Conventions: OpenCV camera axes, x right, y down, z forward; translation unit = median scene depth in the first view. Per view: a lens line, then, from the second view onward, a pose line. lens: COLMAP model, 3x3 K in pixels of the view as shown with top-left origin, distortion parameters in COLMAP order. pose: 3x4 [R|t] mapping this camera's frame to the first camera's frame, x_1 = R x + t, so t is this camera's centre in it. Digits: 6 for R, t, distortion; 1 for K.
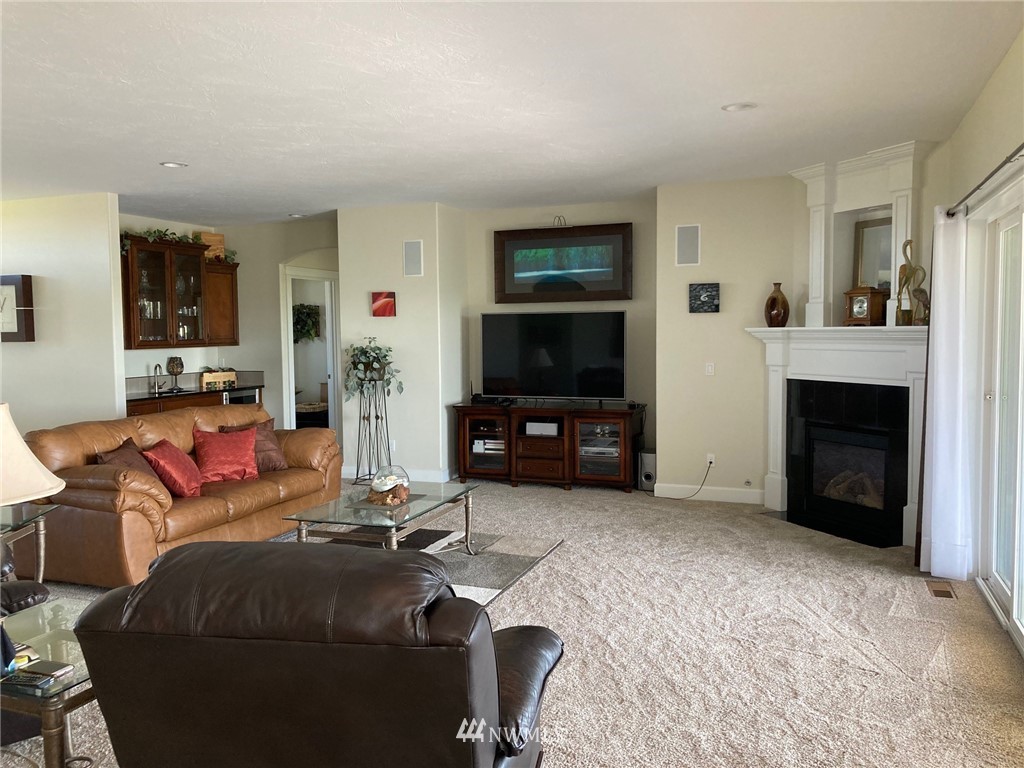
lens RADIAL K [[838.2, 0, 511.6], [0, 838.2, 382.7], [0, 0, 1]] dist [0.002322, -0.000456]
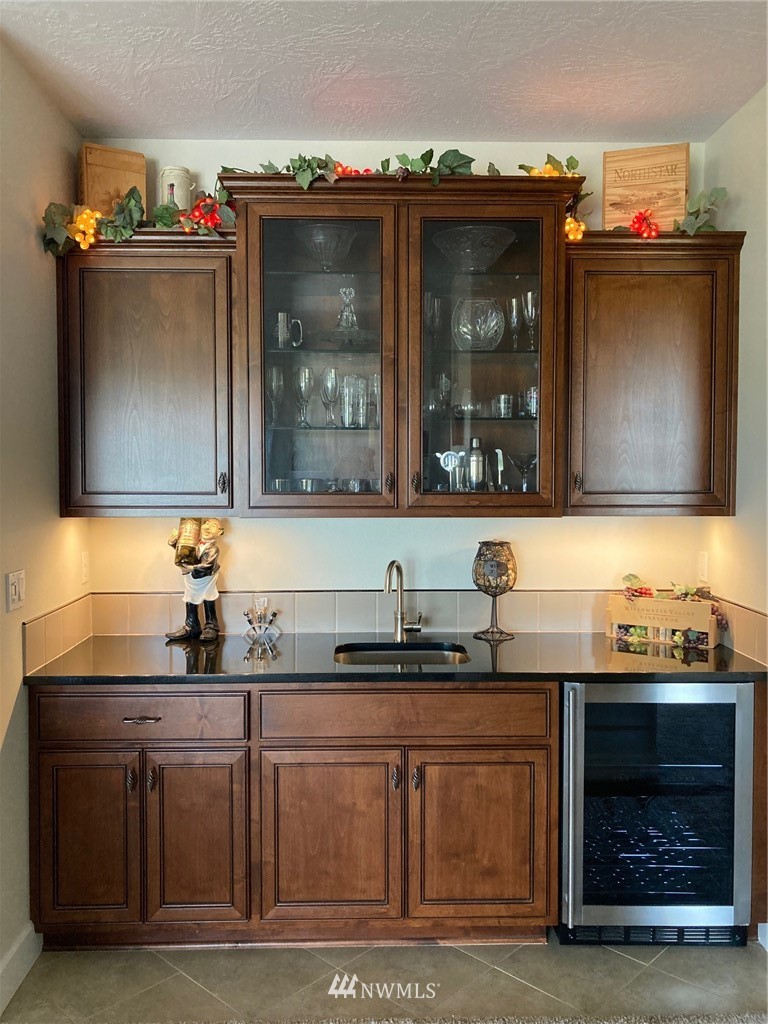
lens RADIAL K [[838.2, 0, 382.8], [0, 838.2, 509.6], [0, 0, 1]] dist [0.002322, -0.000456]
pose [[0.367329, 0.047695, -0.928868, -0.102384], [-0.066876, 0.997454, 0.024770, -0.048695], [0.927684, 0.053020, 0.369583, 0.830760]]
